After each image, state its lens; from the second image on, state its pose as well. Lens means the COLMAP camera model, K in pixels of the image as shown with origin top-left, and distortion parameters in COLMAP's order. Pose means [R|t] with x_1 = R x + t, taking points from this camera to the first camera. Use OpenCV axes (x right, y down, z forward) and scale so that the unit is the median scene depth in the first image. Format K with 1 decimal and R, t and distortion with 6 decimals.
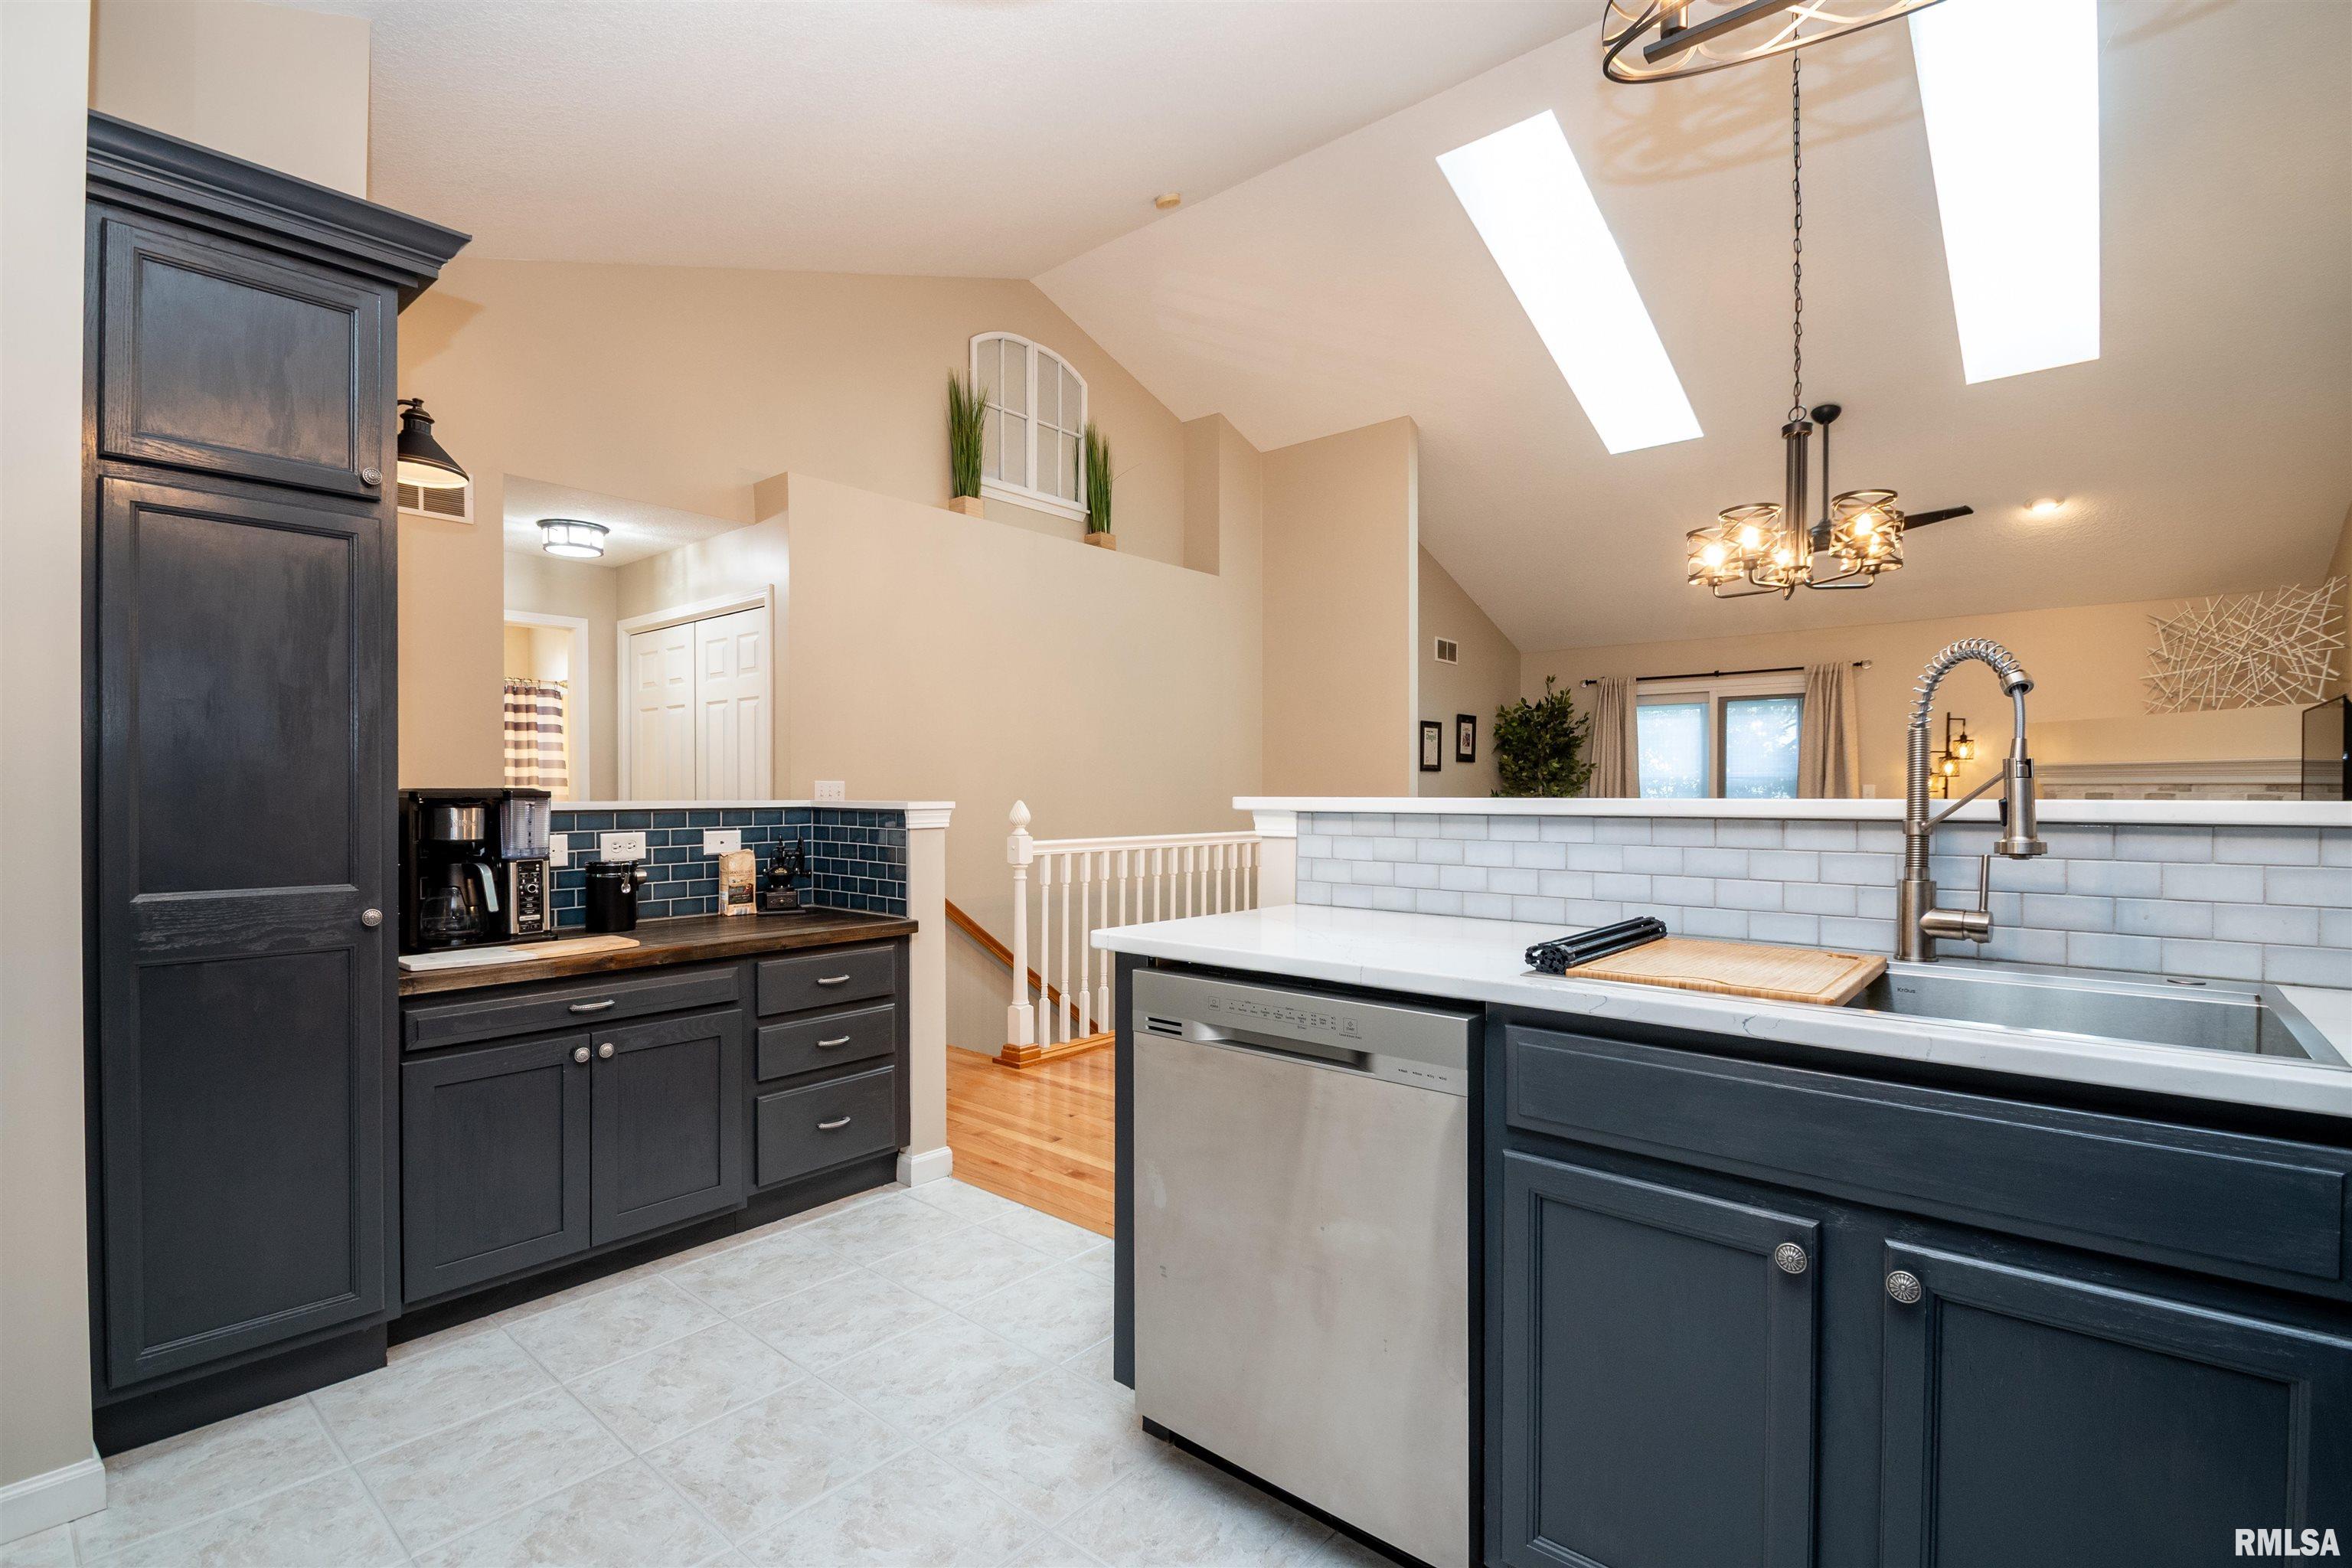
lens RADIAL K [[1054.9, 0, 1176.8], [0, 1054.9, 790.6], [0, 0, 1]] dist [0.001277, -0.005807]
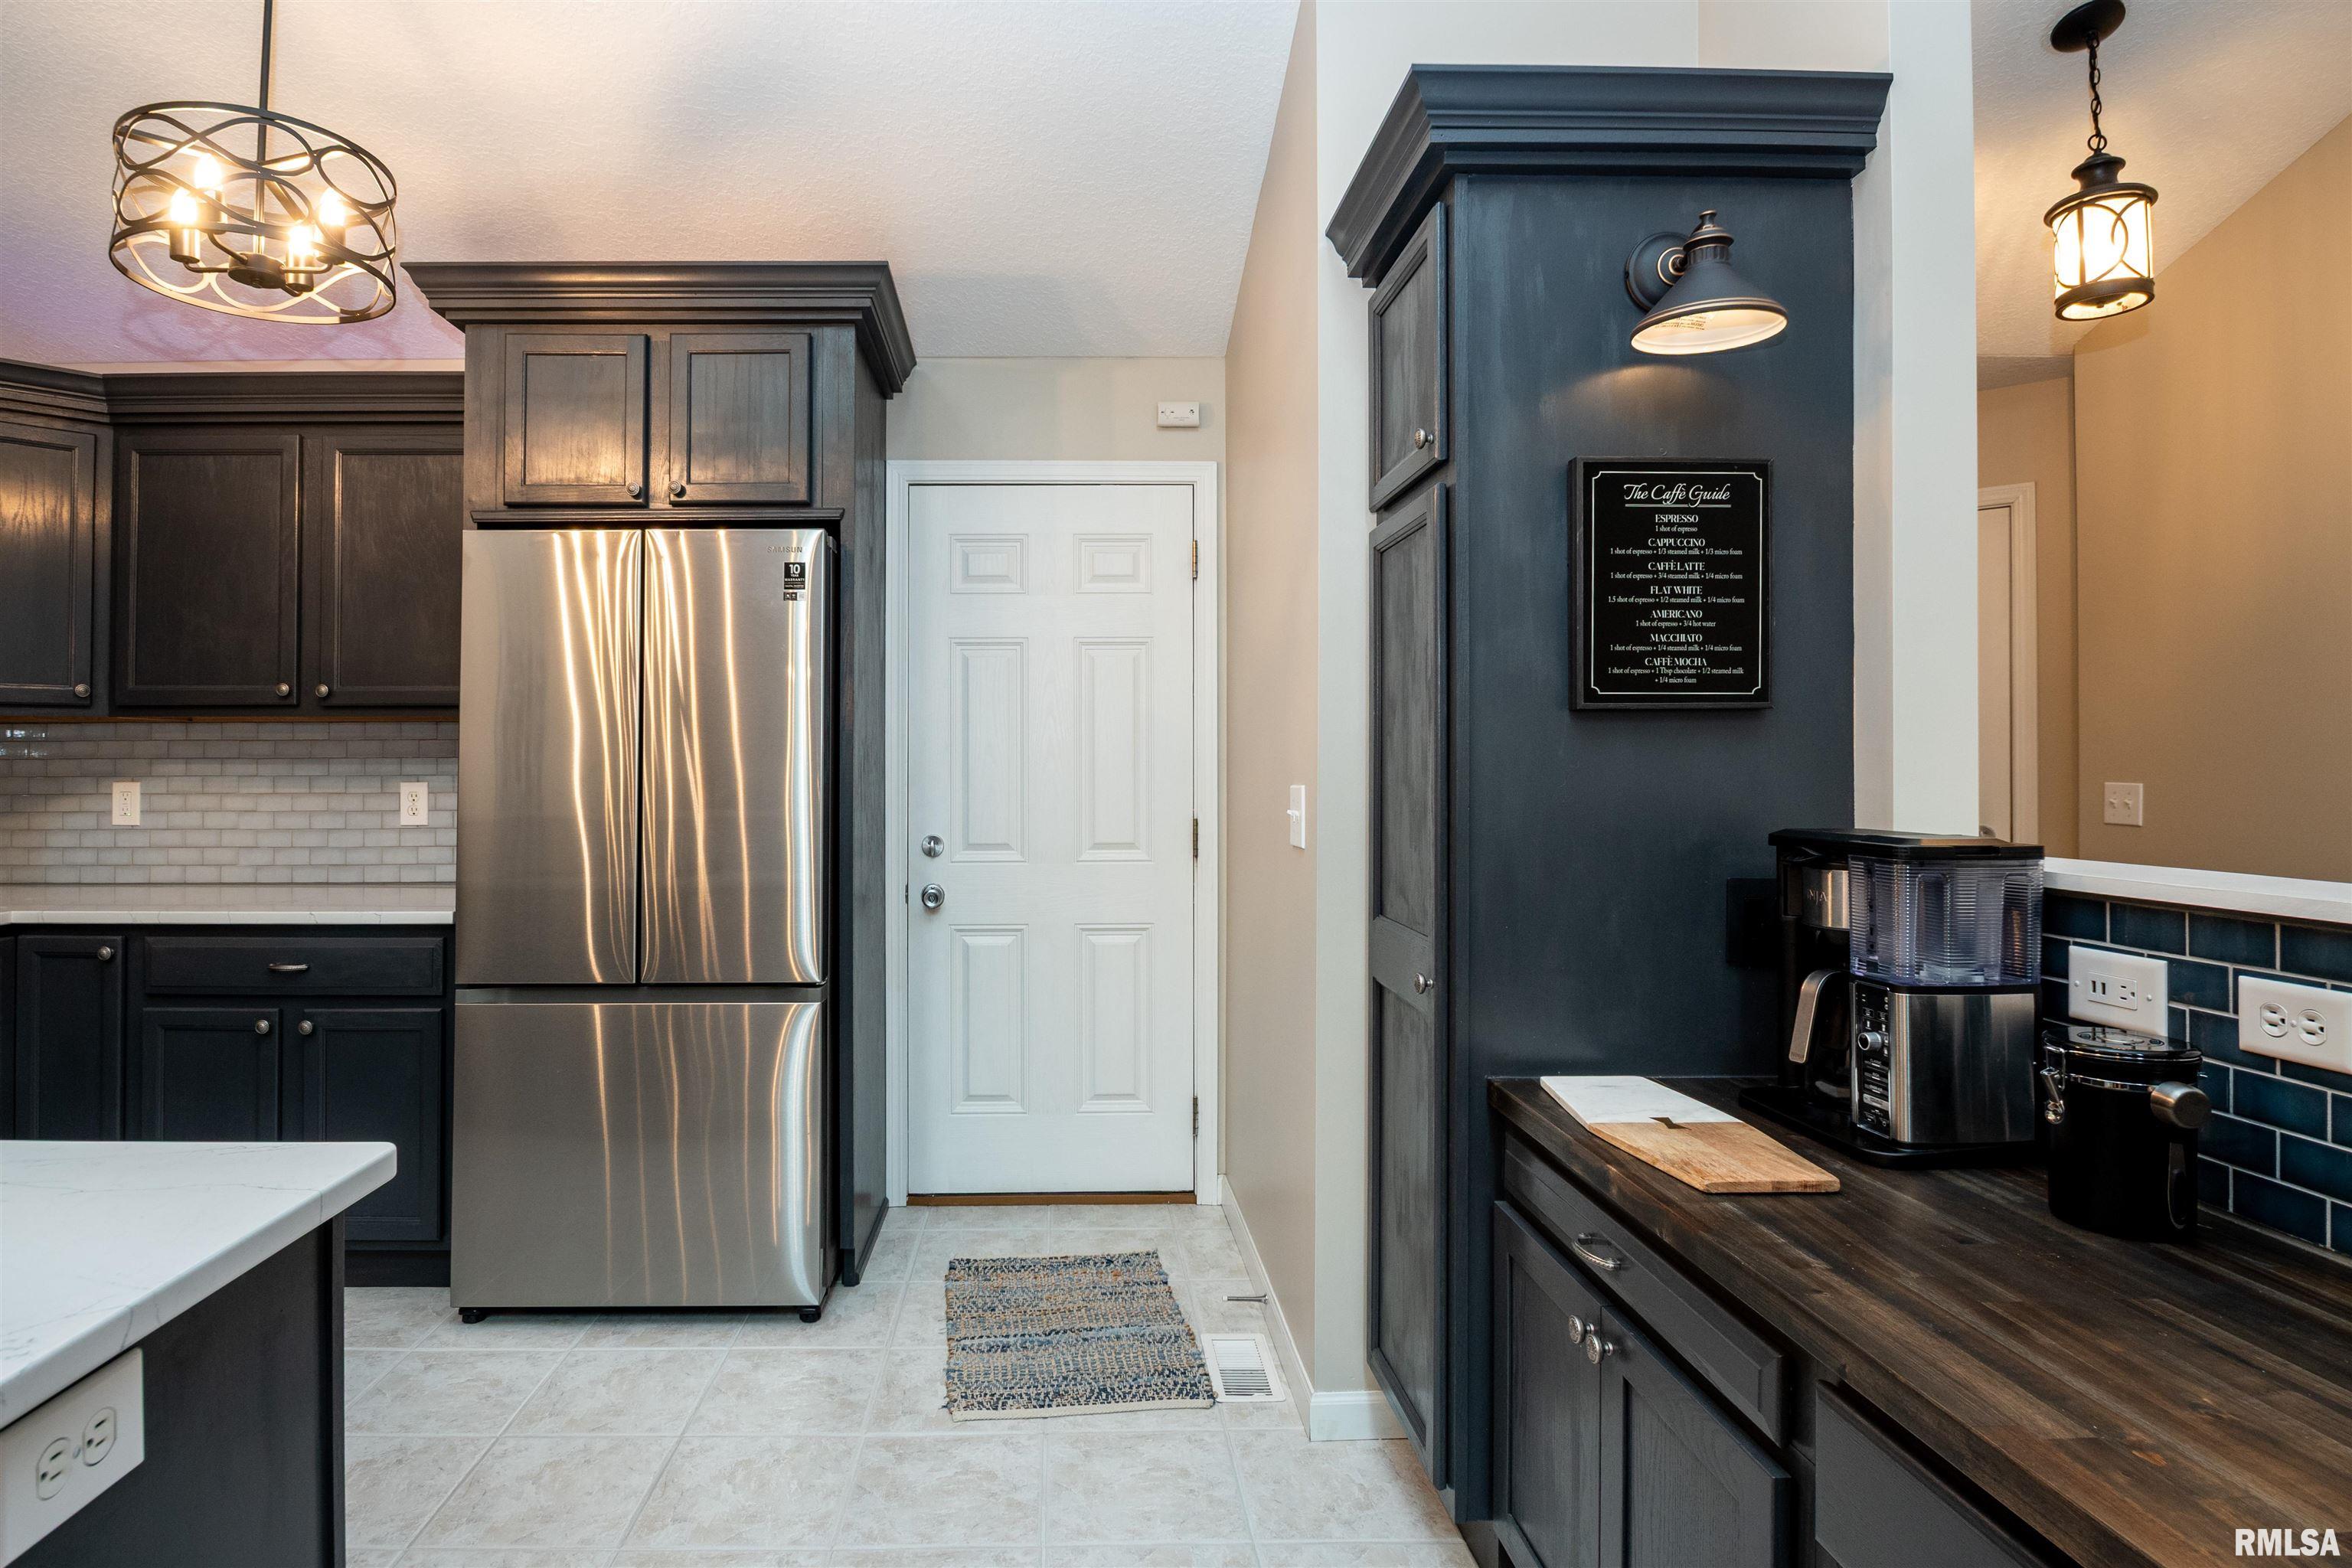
lens RADIAL K [[1239.9, 0, 1079.7], [0, 1239.9, 754.3], [0, 0, 1]] dist [-0.009111, -0.009389]
pose [[-0.755183, -0.009617, -0.655443, 0.038613], [-0.002256, 0.999925, -0.012071, -0.030051], [0.655510, -0.007637, -0.755148, 1.064425]]
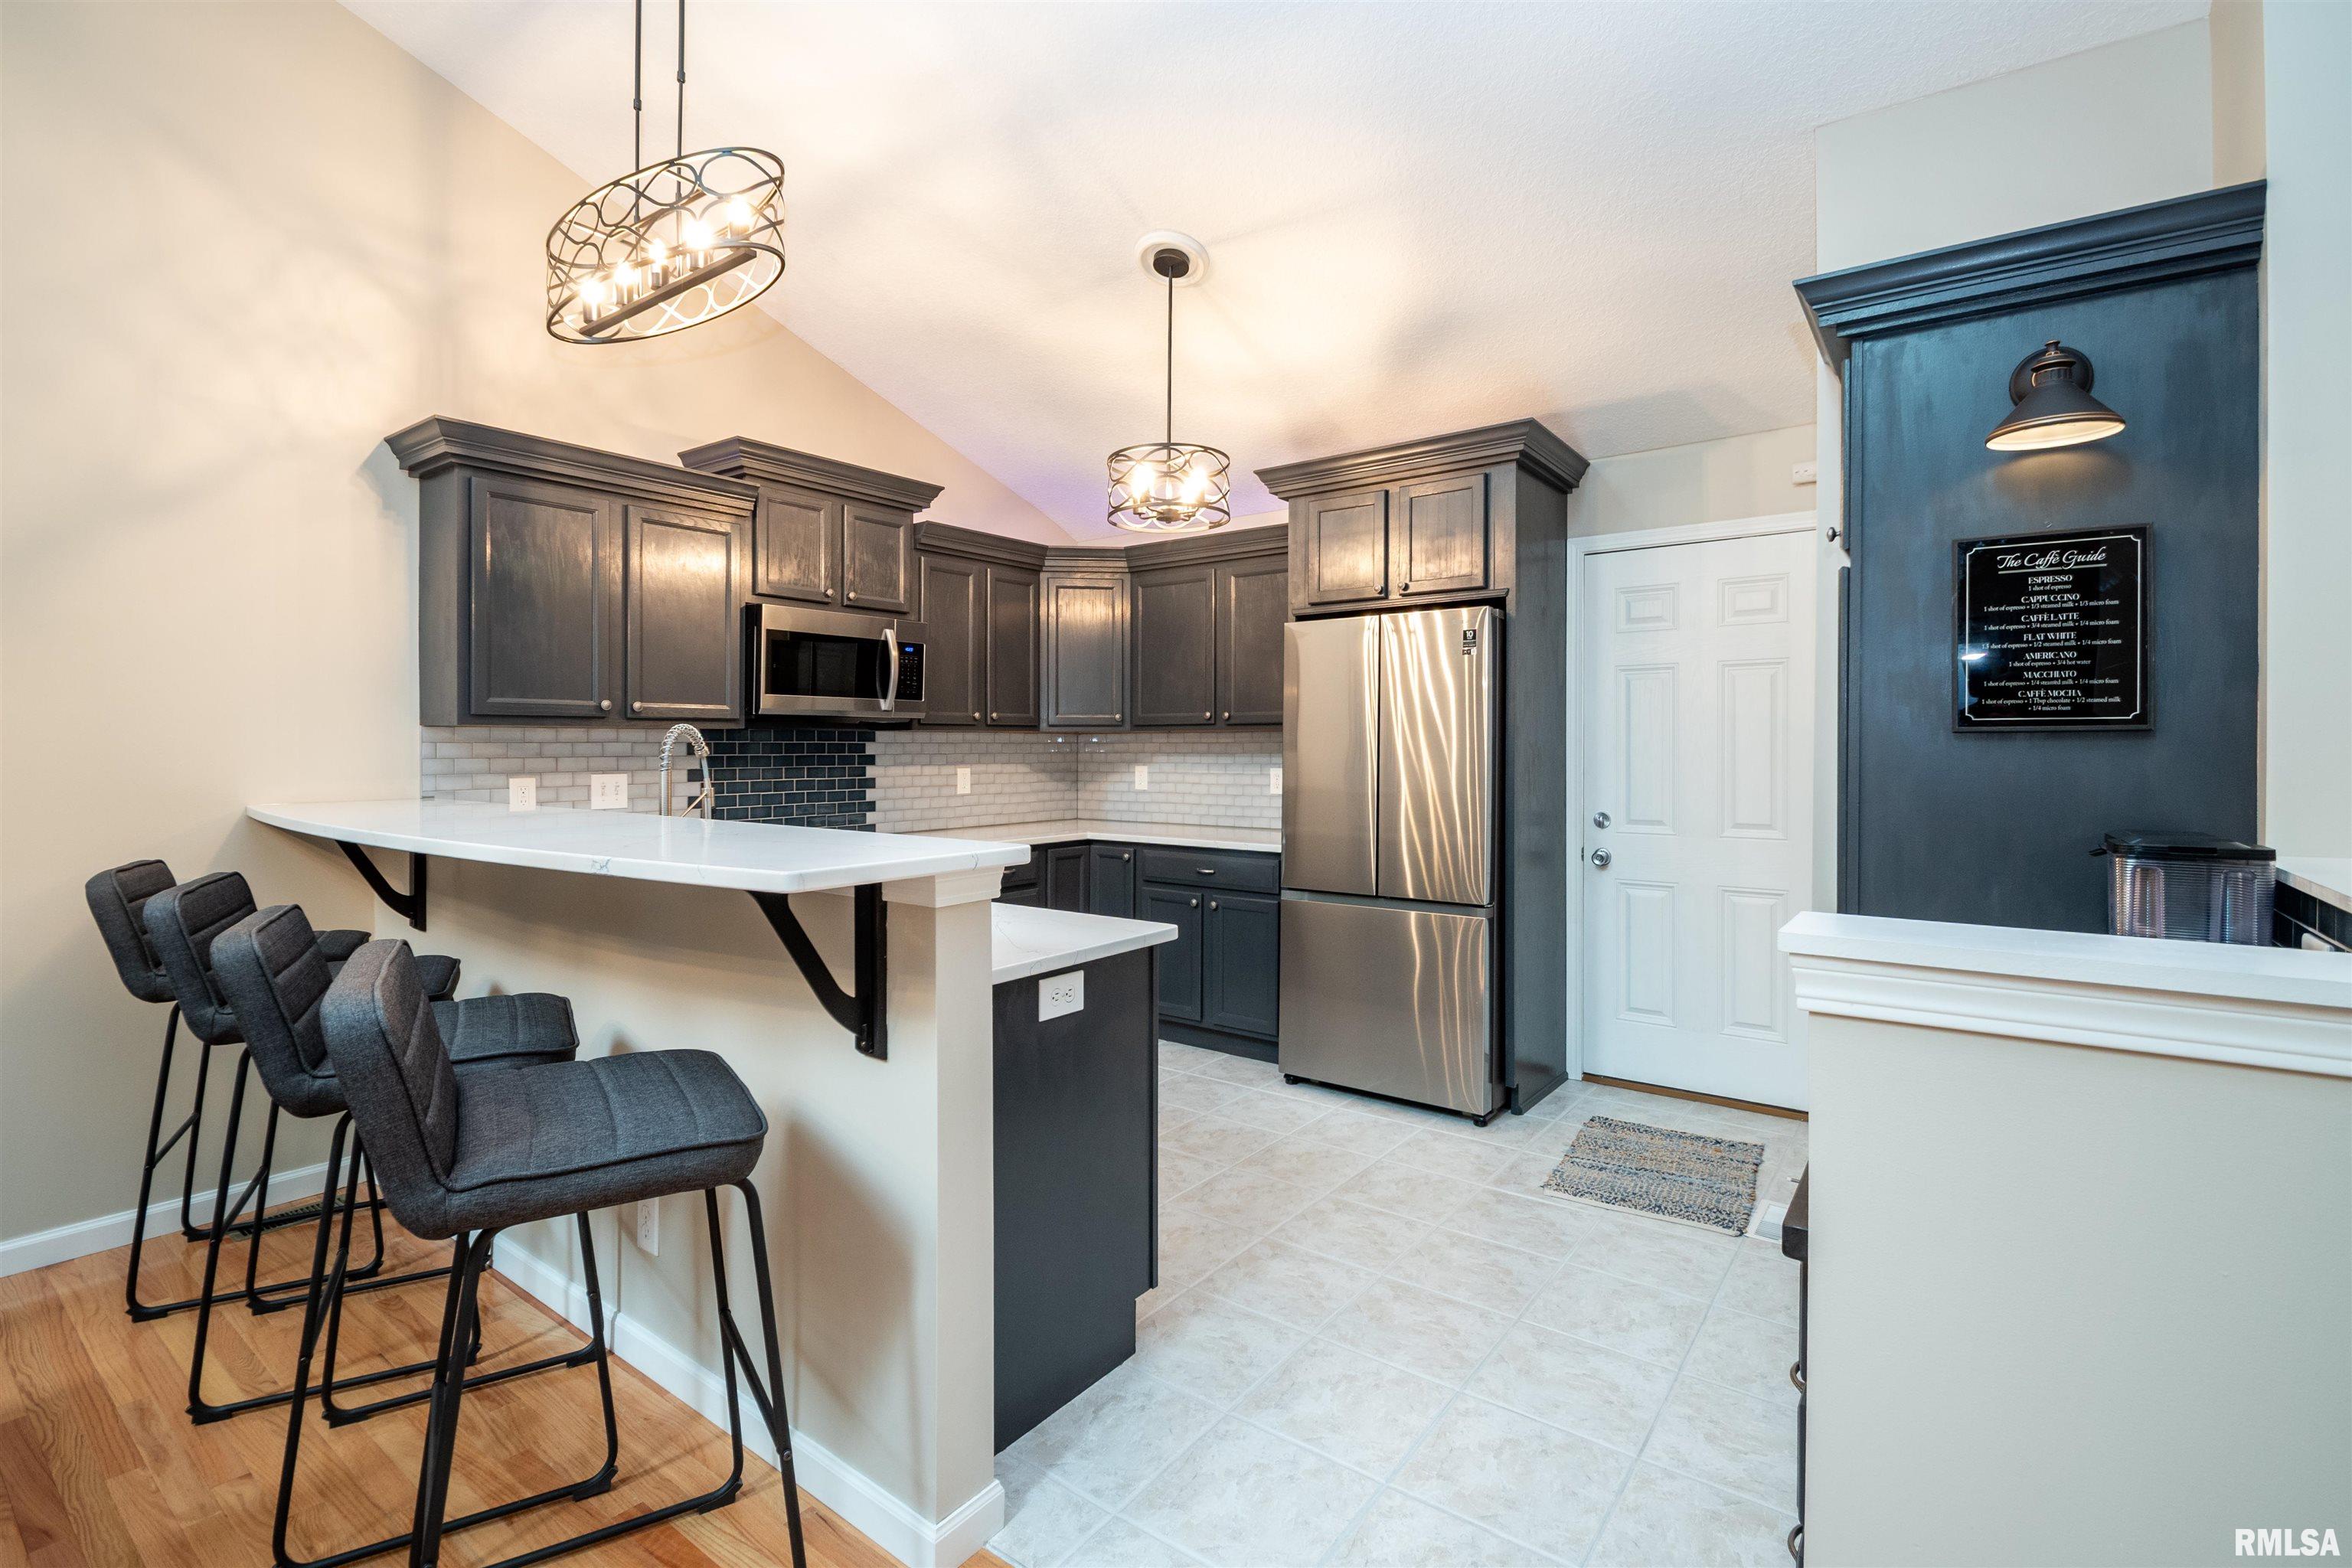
lens RADIAL K [[1054.9, 0, 1167.6], [0, 1054.9, 761.0], [0, 0, 1]] dist [0.001277, -0.005807]
pose [[-0.998936, -0.004596, -0.045889, -0.007973], [-0.005149, 0.999916, 0.011935, -0.047107], [0.045831, 0.012159, -0.998875, 1.429713]]
